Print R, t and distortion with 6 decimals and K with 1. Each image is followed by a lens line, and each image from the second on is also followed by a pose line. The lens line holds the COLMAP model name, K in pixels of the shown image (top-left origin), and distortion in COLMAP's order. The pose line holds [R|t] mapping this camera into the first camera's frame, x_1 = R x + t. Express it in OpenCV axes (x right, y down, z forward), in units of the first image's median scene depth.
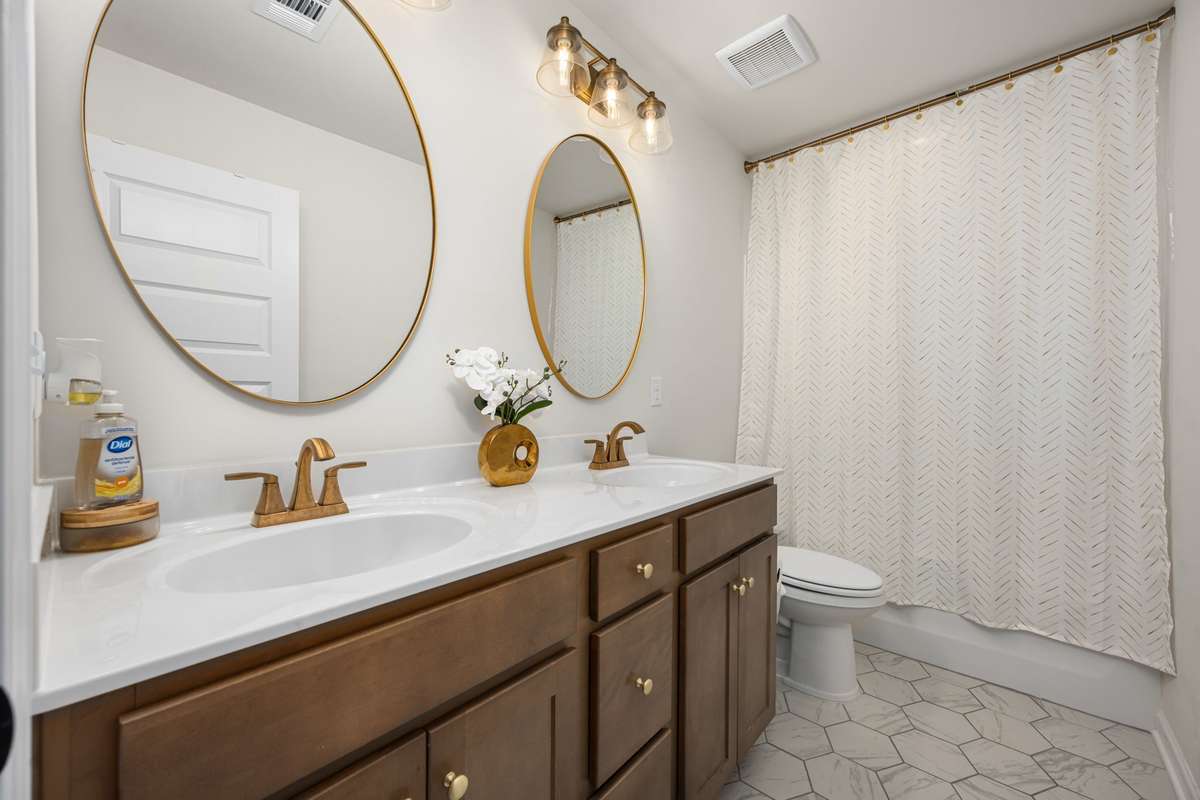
lens RADIAL K [[468.2, 0, 599.1], [0, 468.2, 406.3], [0, 0, 1]] dist [0.000171, 0.000353]
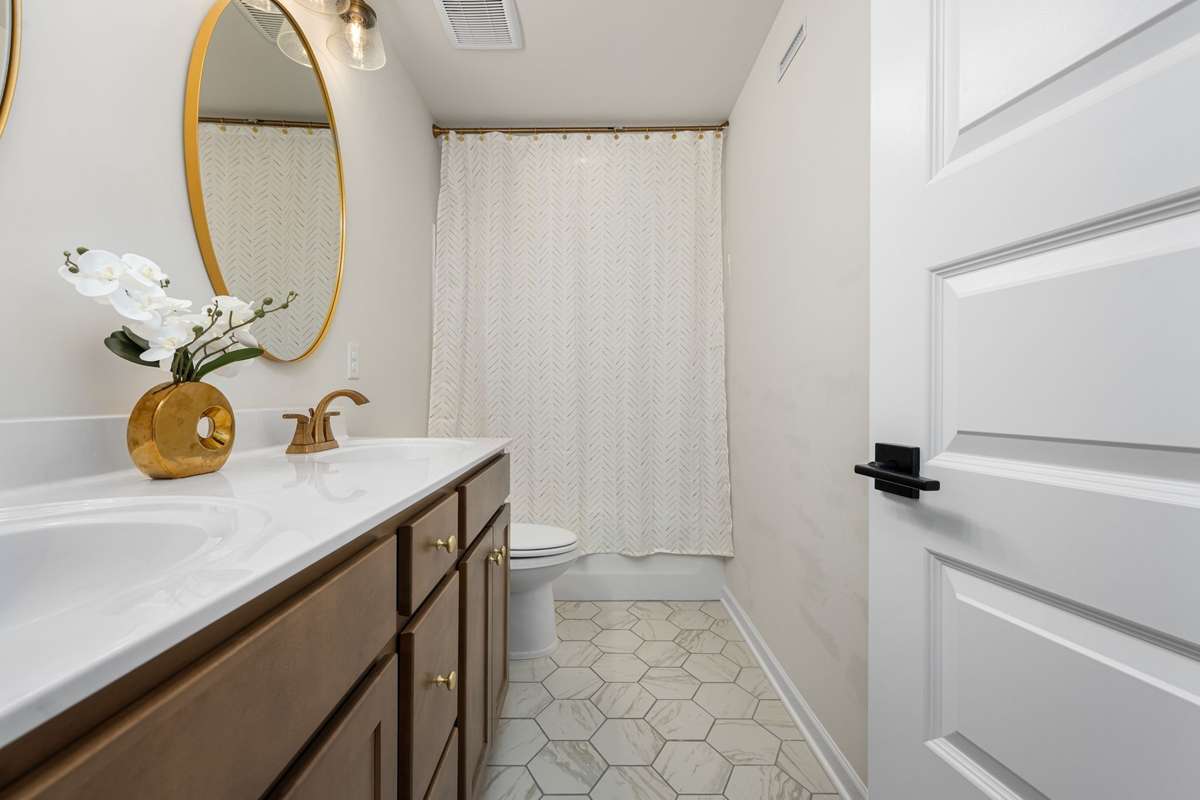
lens RADIAL K [[489.5, 0, 600.0], [0, 489.5, 400.0], [0, 0, 1]] dist [0.001113, 0.000045]
pose [[0.748687, -0.011429, 0.662825, -0.154605], [0.013216, 0.999910, 0.002314, 0.050014], [-0.662792, 0.007028, 0.748771, 0.083289]]
